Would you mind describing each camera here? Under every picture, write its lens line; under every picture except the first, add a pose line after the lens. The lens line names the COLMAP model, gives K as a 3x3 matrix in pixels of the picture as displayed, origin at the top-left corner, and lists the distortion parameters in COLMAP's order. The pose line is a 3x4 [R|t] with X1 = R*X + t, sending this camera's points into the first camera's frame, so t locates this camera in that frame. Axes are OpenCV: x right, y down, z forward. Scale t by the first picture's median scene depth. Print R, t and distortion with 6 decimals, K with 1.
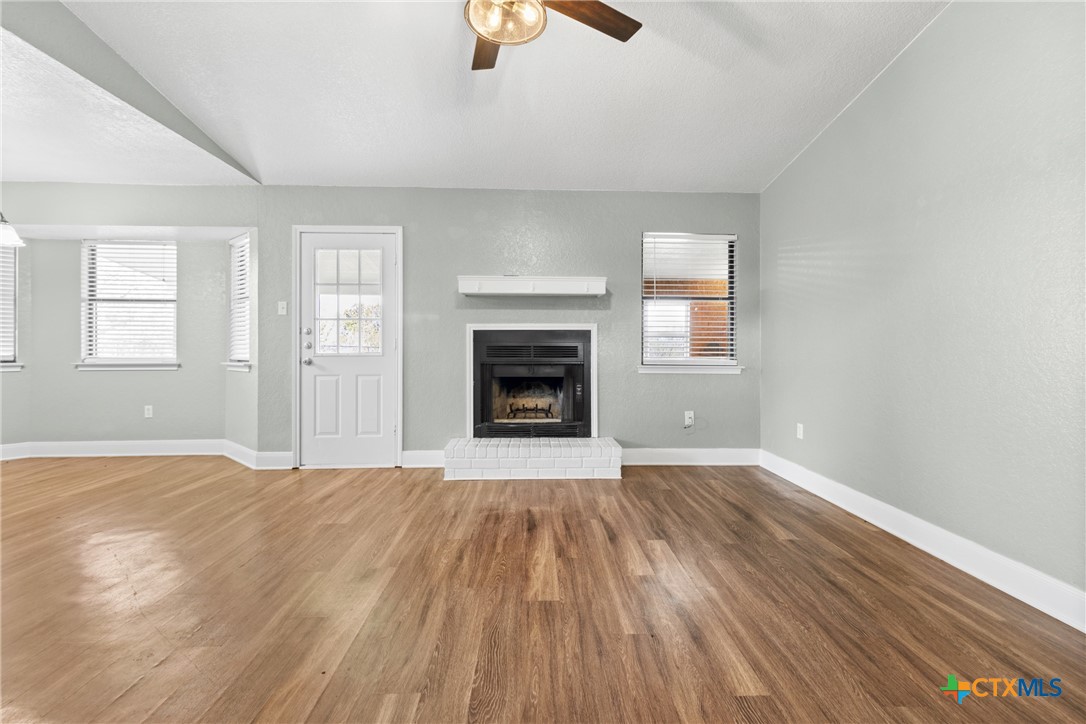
lens RADIAL K [[499.3, 0, 551.6], [0, 499.3, 353.7], [0, 0, 1]] dist [0.004916, 0.000229]
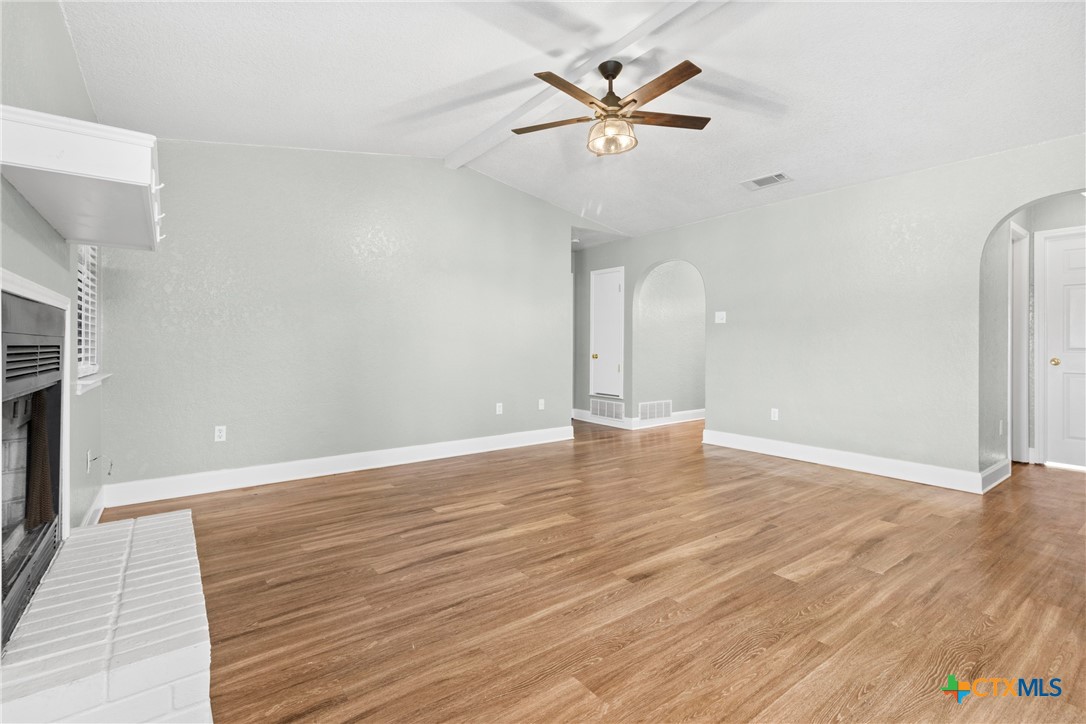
lens RADIAL K [[502.5, 0, 547.0], [0, 502.5, 345.4], [0, 0, 1]] dist [0.013945, 0.000062]
pose [[-0.567350, -0.000795, 0.823477, -0.972782], [0.006034, 0.999969, 0.005123, -0.021440], [-0.823455, 0.007875, -0.567327, 1.538337]]
